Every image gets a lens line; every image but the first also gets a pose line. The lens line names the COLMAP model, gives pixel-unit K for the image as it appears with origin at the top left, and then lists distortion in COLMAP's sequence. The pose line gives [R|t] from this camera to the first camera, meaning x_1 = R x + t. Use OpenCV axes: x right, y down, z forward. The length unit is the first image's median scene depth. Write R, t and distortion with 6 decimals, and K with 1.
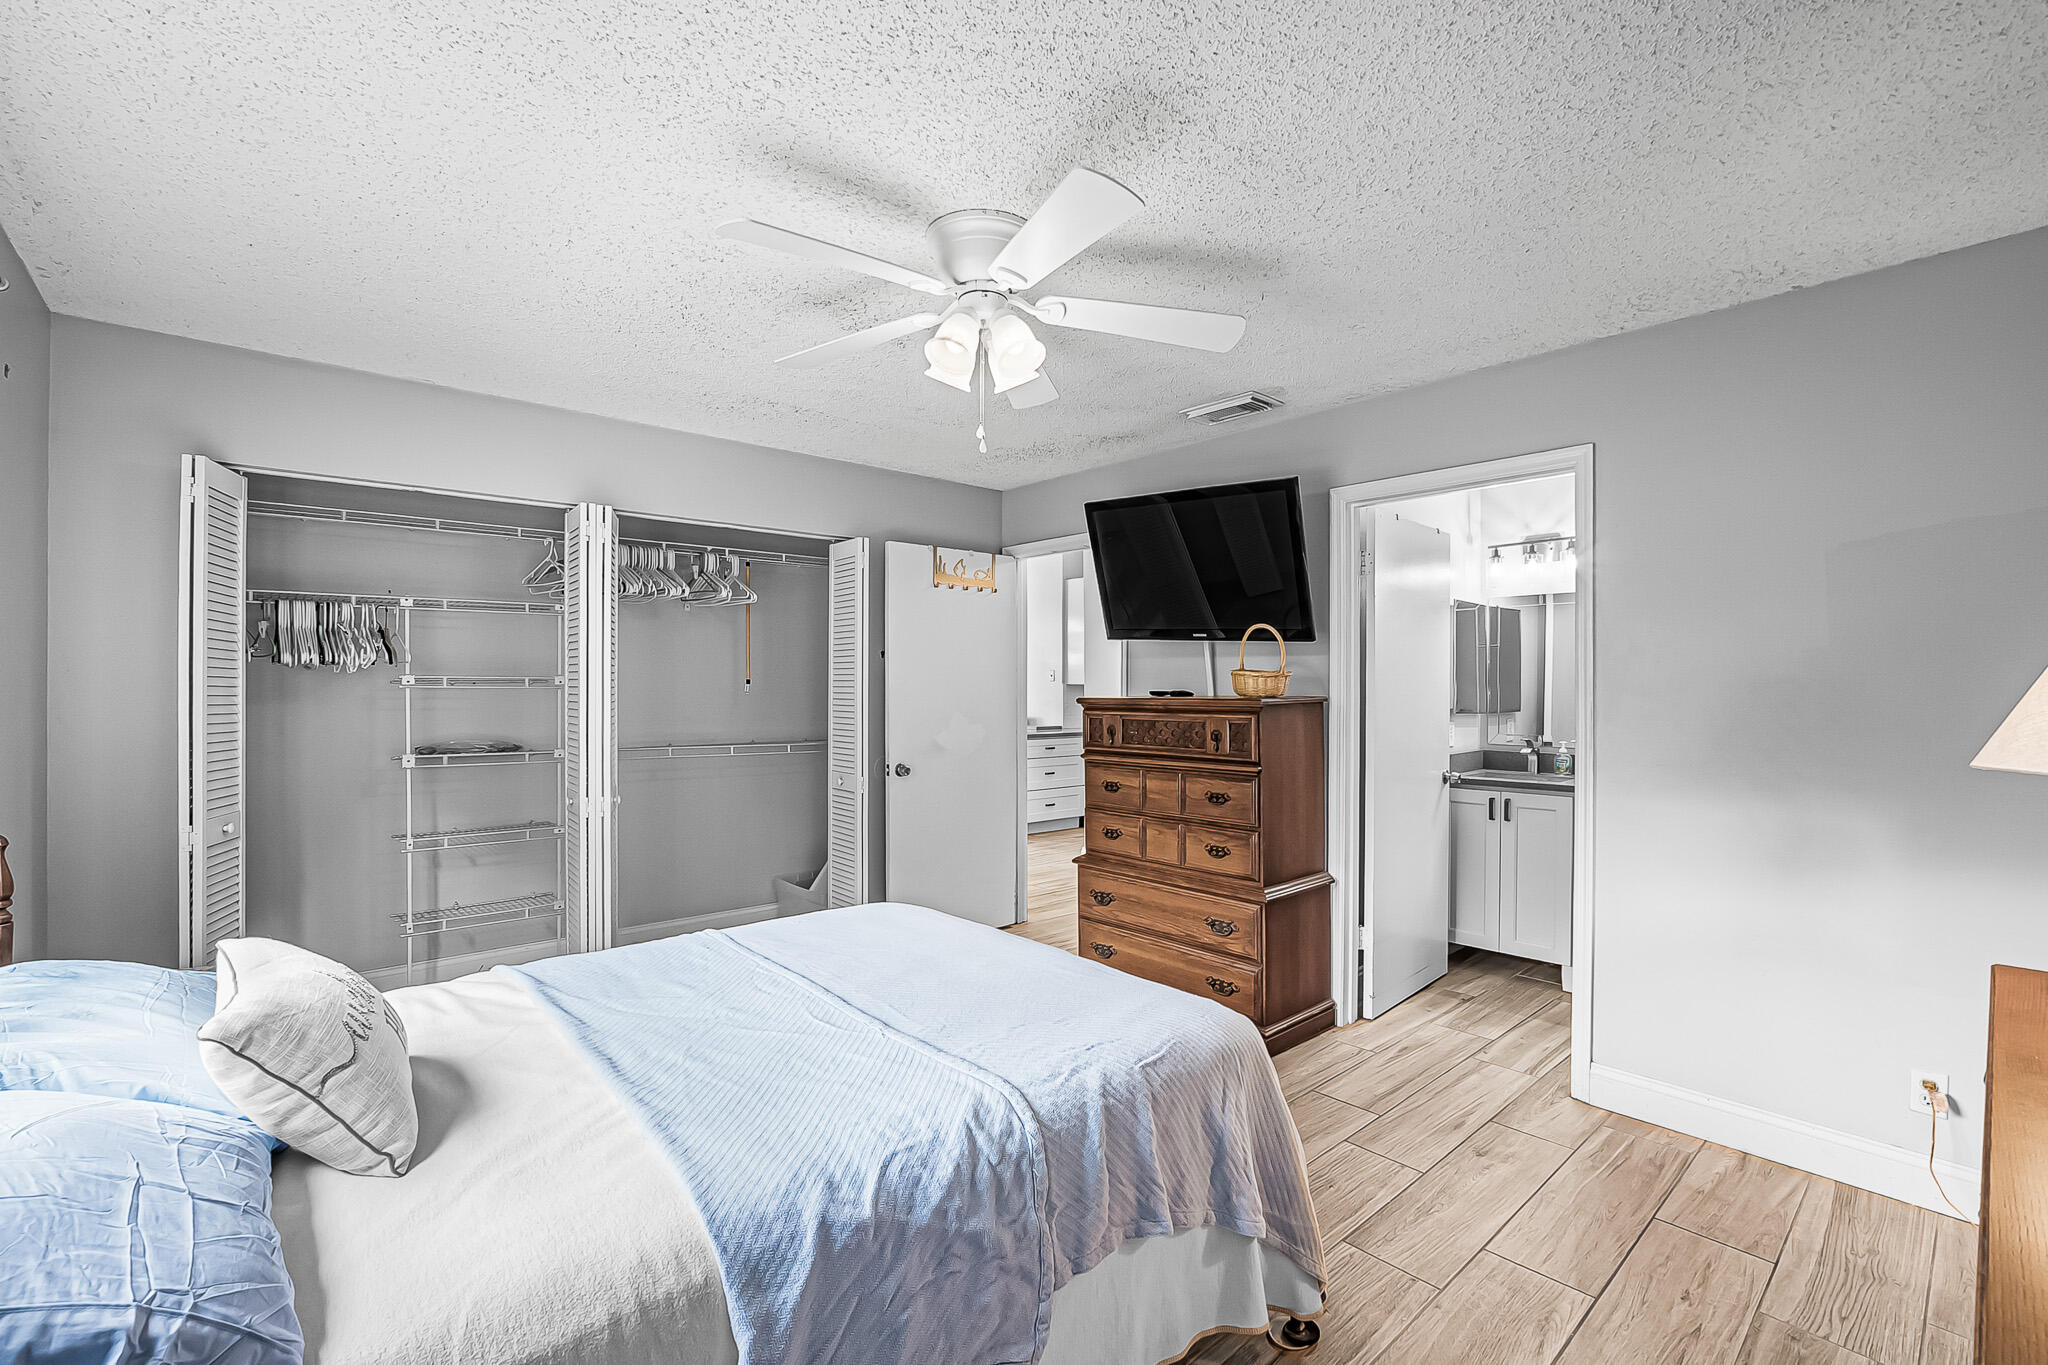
lens RADIAL K [[899.1, 0, 1039.1], [0, 899.1, 687.1], [0, 0, 1]] dist [-0.050307, 0.015662]
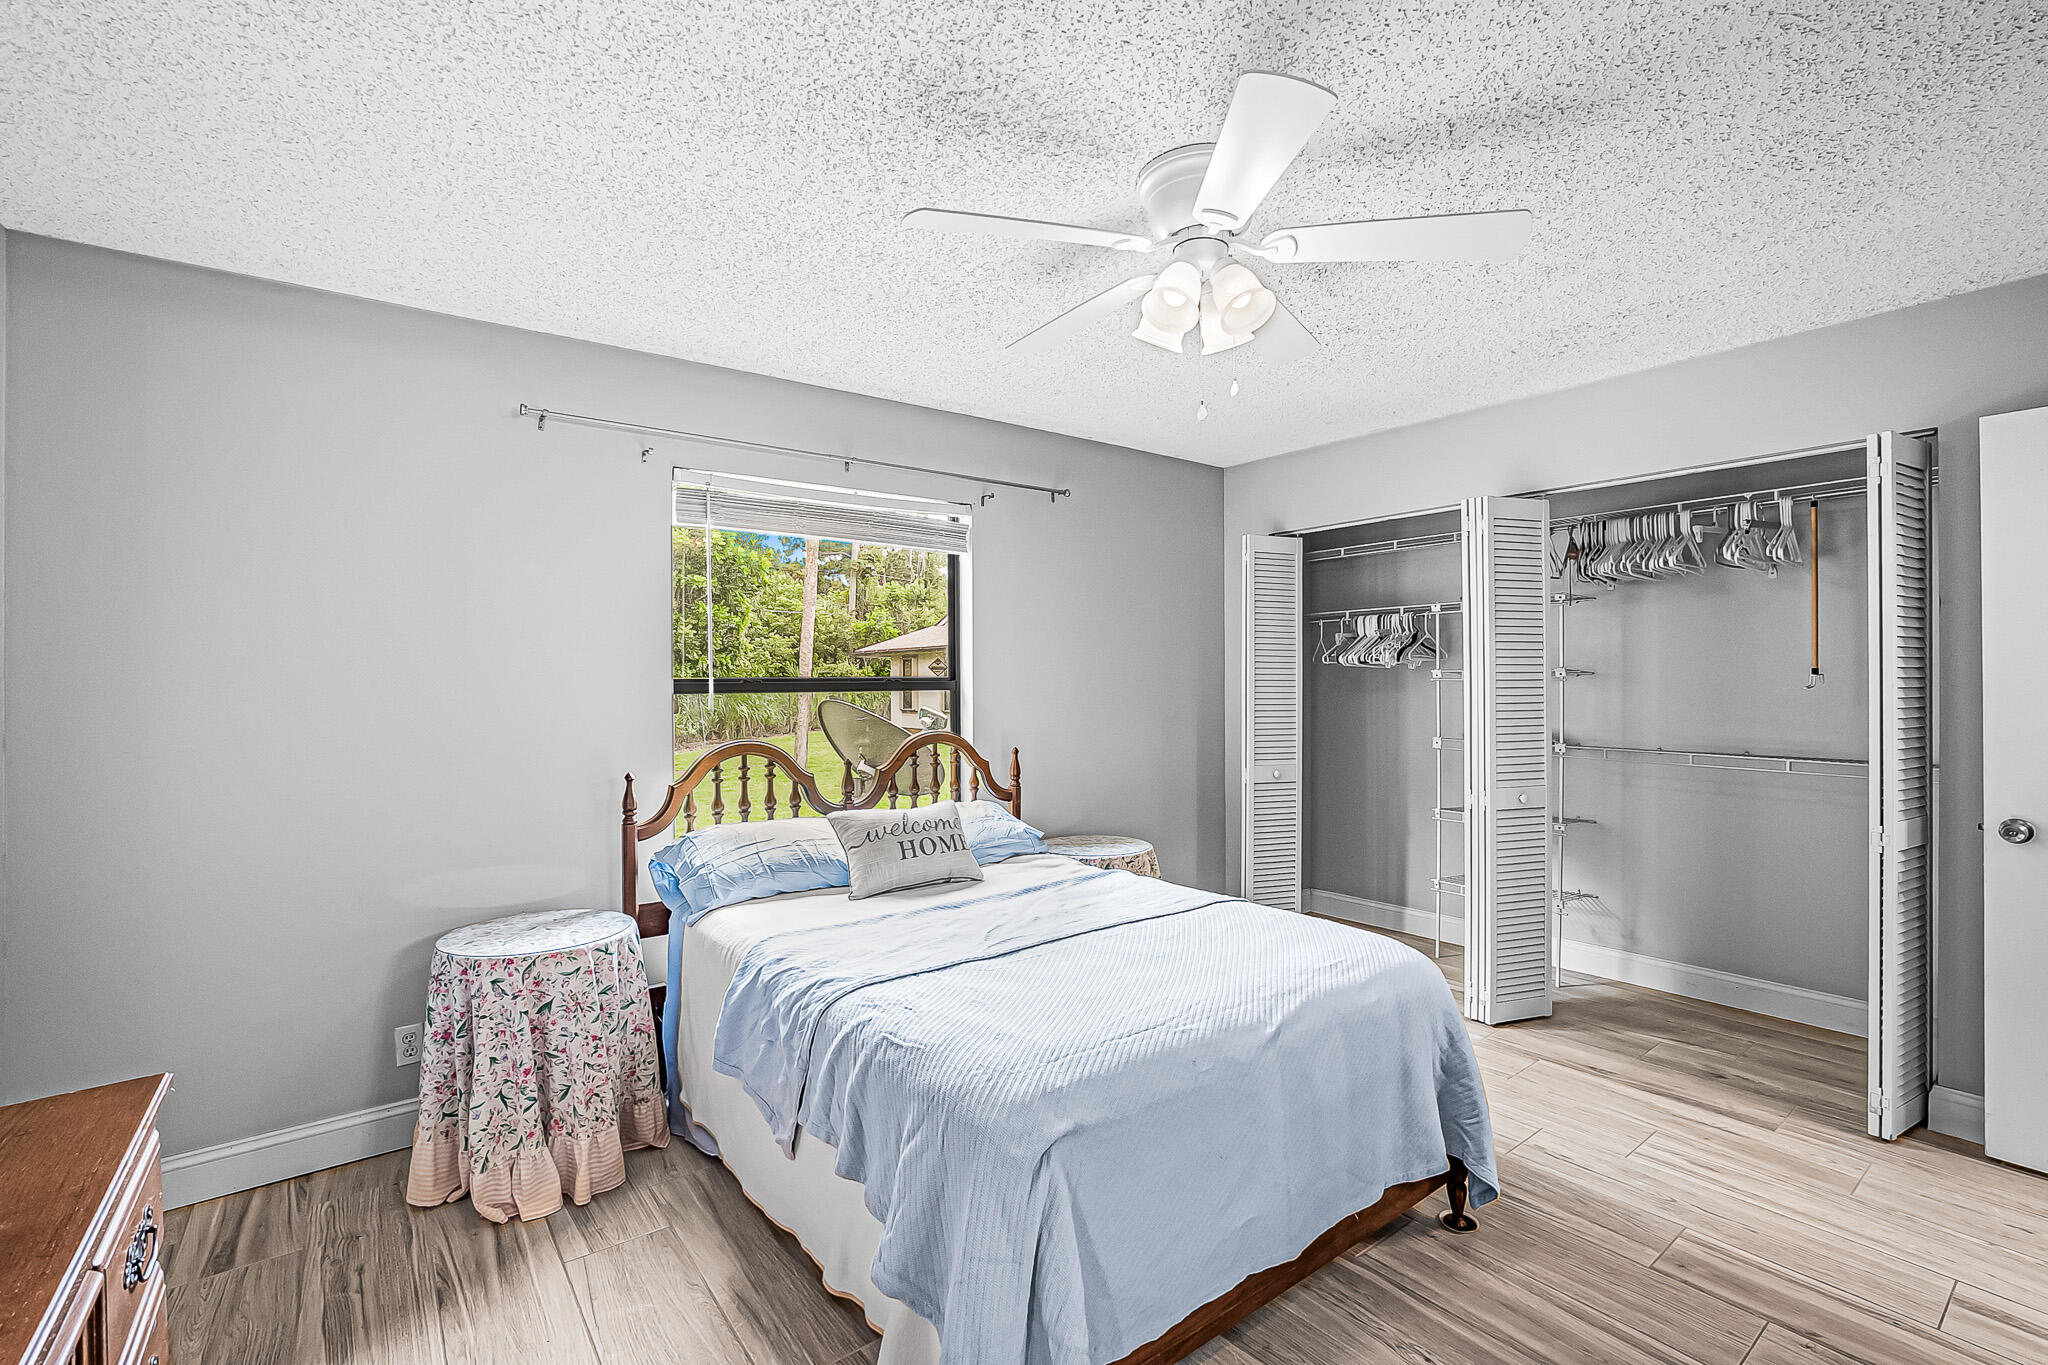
lens RADIAL K [[899.1, 0, 1039.1], [0, 899.1, 687.1], [0, 0, 1]] dist [-0.050307, 0.015662]
pose [[-0.086728, 0.013020, -0.996147, 0.537595], [0.008965, 0.999884, 0.012288, -0.008857], [0.996192, -0.007865, -0.086835, 0.580687]]
